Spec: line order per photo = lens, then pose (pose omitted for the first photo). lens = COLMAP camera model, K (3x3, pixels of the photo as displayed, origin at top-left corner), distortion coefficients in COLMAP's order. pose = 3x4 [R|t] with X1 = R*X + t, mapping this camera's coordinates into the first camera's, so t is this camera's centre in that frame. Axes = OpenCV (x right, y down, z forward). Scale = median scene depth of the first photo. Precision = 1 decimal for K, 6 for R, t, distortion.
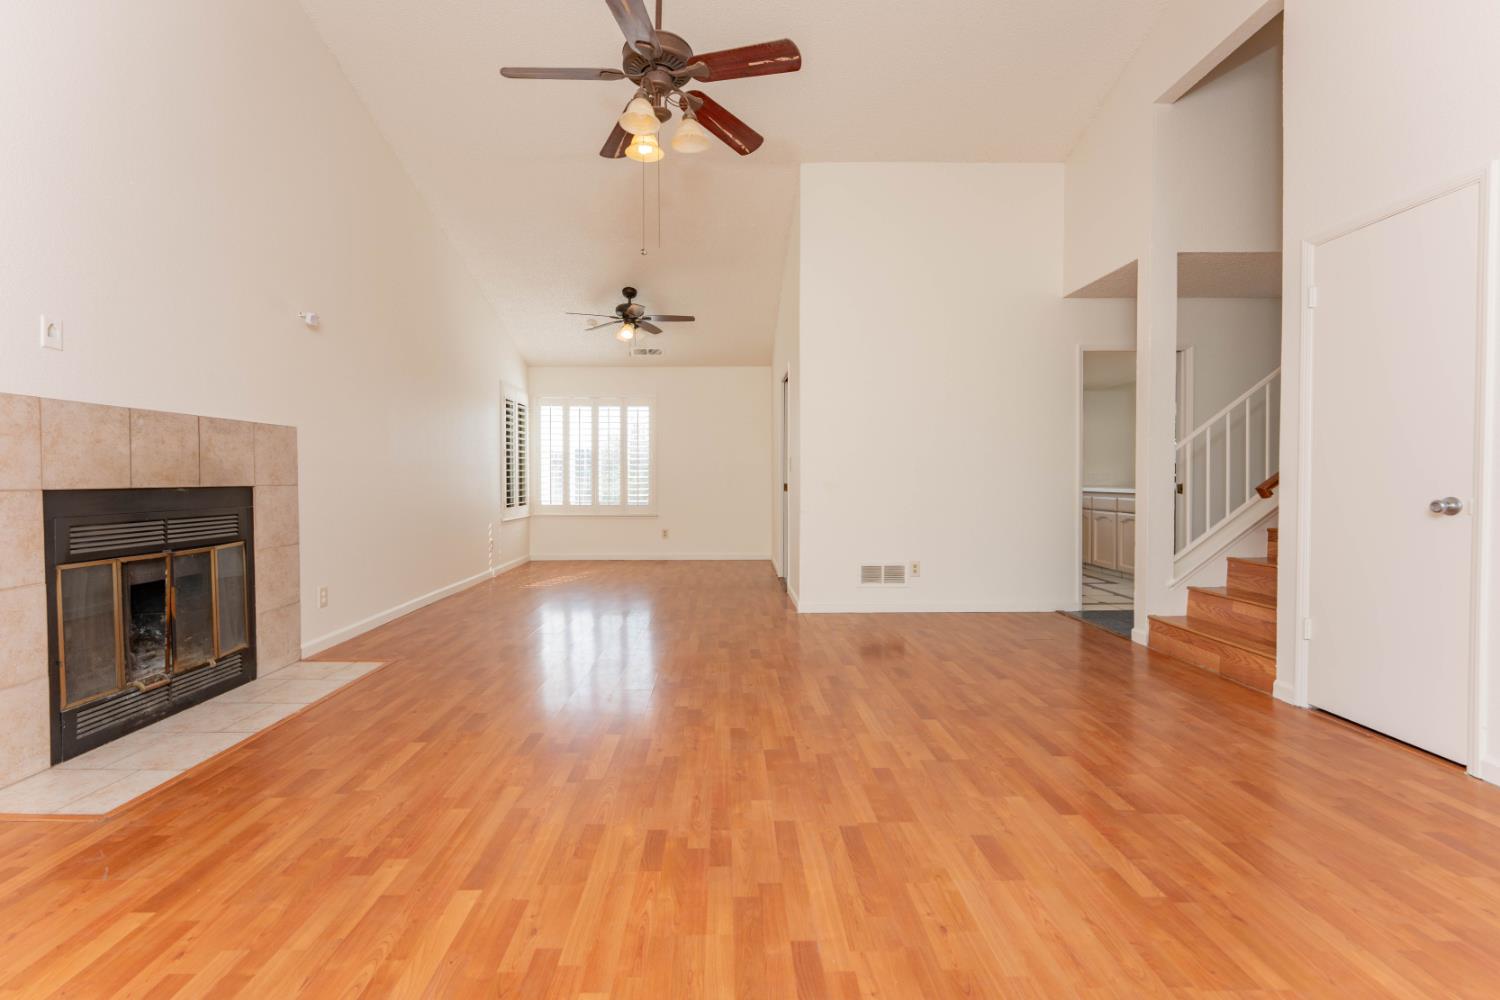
lens RADIAL K [[632.6, 0, 728.0], [0, 632.6, 487.6], [0, 0, 1]] dist [-0.001244, -0.000377]
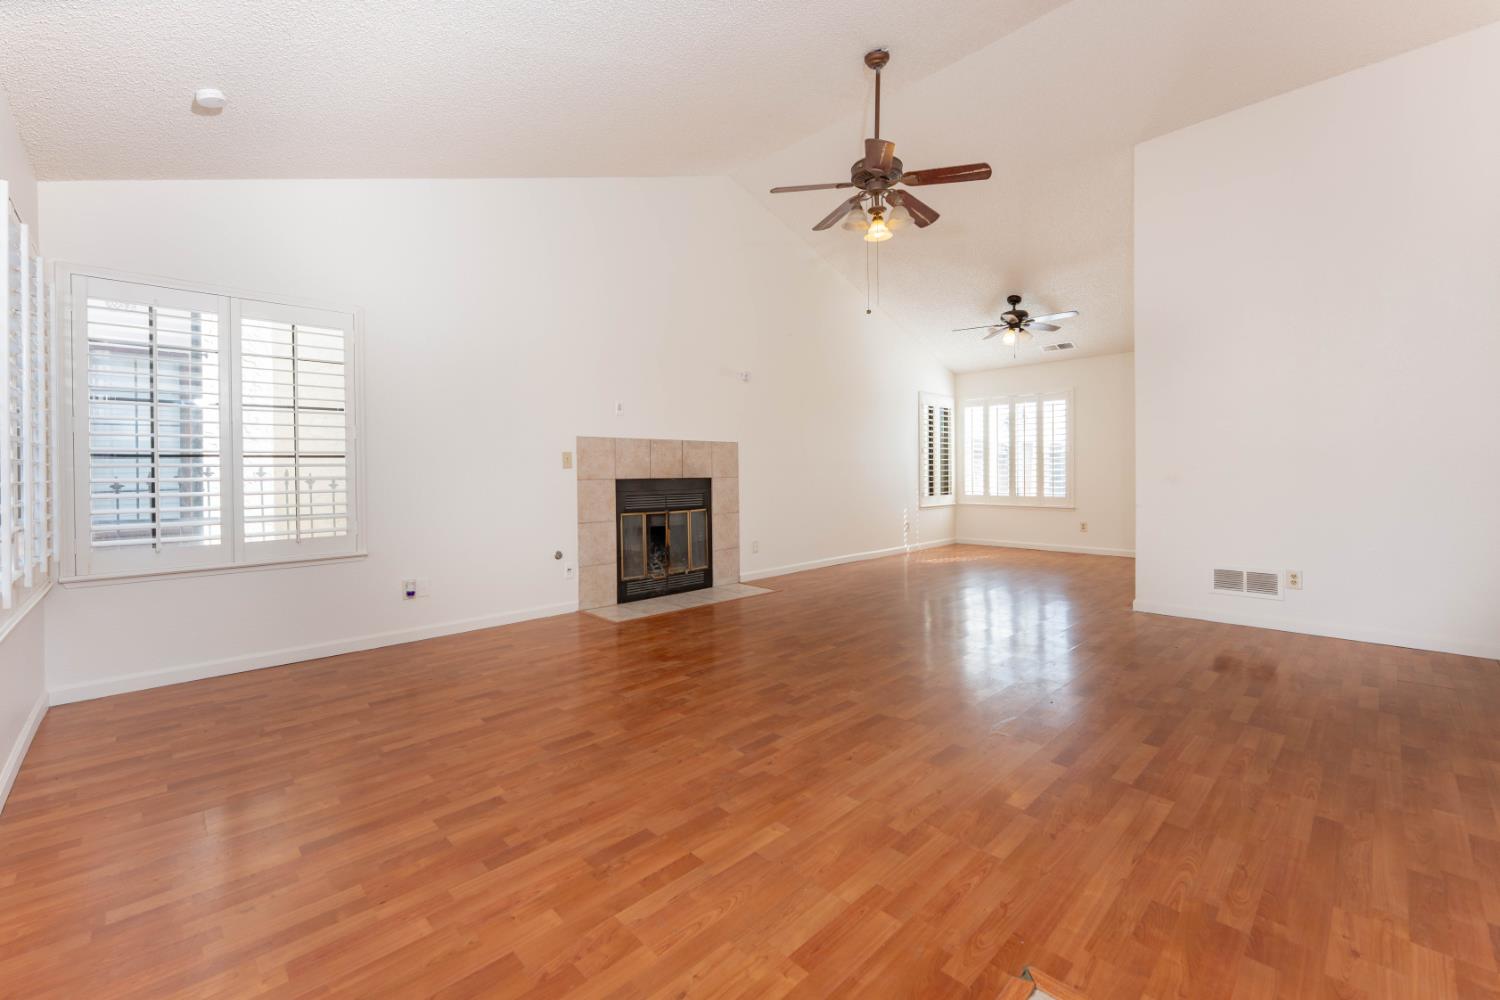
lens RADIAL K [[616.7, 0, 750.4], [0, 616.7, 492.1], [0, 0, 1]] dist [-0.003058, -0.000308]
pose [[0.688879, 0.019884, -0.724604, 0.665080], [-0.005077, 0.999732, 0.022607, -0.001996], [0.724859, -0.011894, 0.688795, -0.123426]]
